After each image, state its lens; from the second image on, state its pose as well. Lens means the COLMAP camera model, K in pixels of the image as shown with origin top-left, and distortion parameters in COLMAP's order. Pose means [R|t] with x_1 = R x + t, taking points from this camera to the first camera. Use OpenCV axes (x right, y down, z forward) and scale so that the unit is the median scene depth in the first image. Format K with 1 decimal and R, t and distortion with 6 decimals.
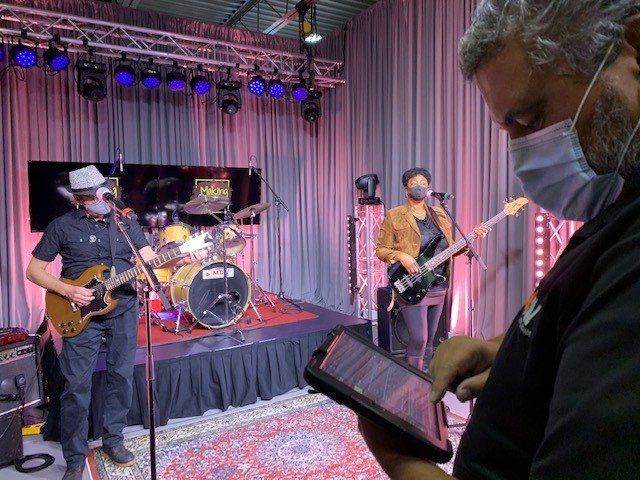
lens RADIAL K [[488.9, 0, 320.1], [0, 488.9, 238.6], [0, 0, 1]] dist [0.039843, -0.003904]
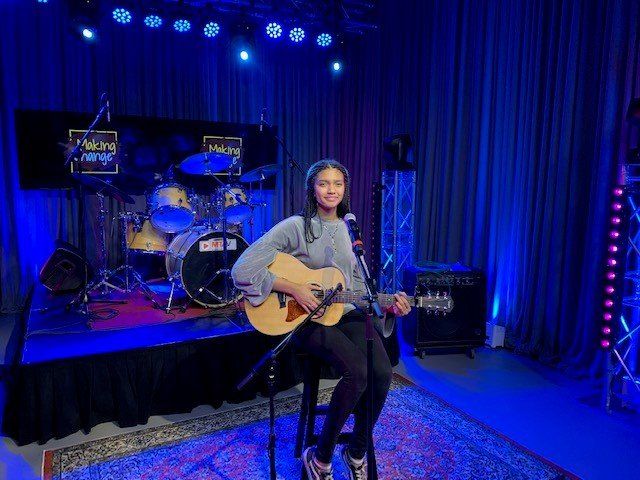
lens RADIAL K [[488.9, 0, 317.7], [0, 488.9, 237.9], [0, 0, 1]] dist [0.039843, -0.003904]
pose [[0.997711, 0.037035, -0.056579, 0.011743], [-0.033167, 0.997144, 0.067851, -0.004183], [0.058930, -0.065820, 0.996090, 0.125838]]
